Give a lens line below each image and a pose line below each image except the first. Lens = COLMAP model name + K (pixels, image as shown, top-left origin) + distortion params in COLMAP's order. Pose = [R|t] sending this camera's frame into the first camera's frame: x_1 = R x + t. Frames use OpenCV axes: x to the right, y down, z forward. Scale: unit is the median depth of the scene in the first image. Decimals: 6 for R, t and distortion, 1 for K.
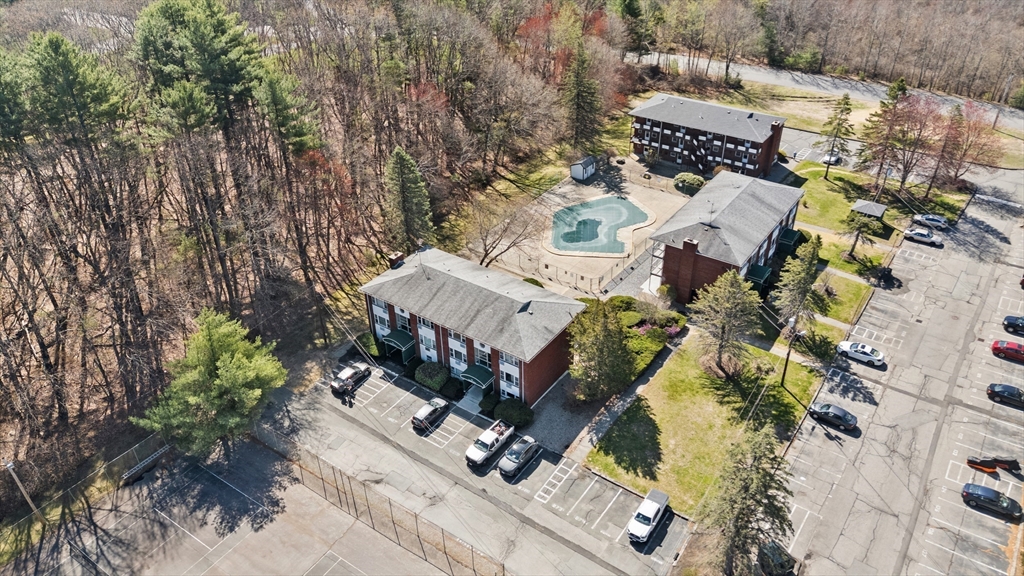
lens RADIAL K [[738.9, 0, 514.8], [0, 738.9, 286.6], [0, 0, 1]] dist [0.028005, -0.001175]
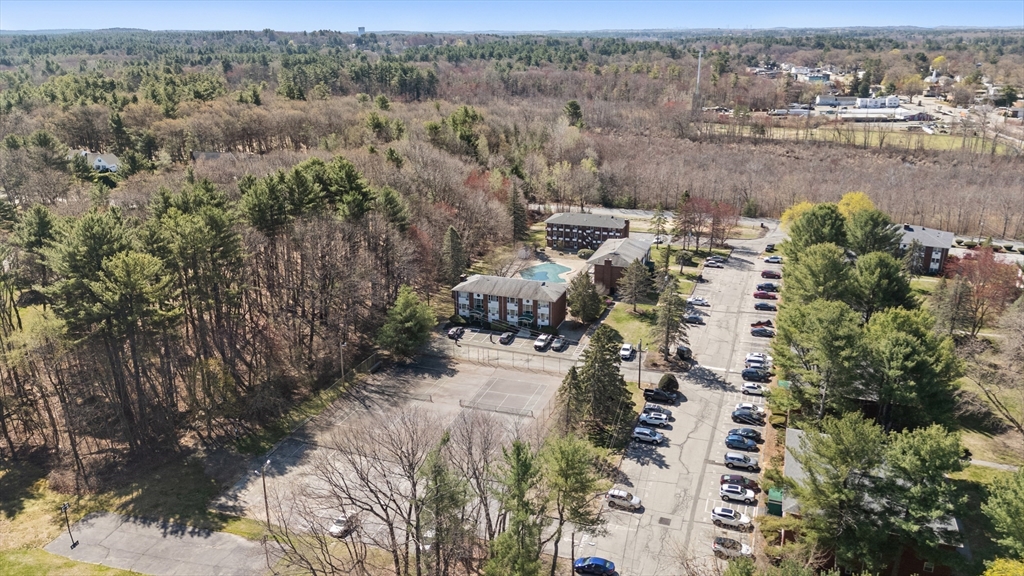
lens RADIAL K [[738.9, 0, 511.2], [0, 738.9, 289.7], [0, 0, 1]] dist [0.028005, -0.001175]
pose [[0.965677, -0.077562, 0.247896, -0.521537], [0.140399, 0.958808, -0.246930, 0.482650], [-0.218533, 0.273259, 0.936789, -0.788450]]
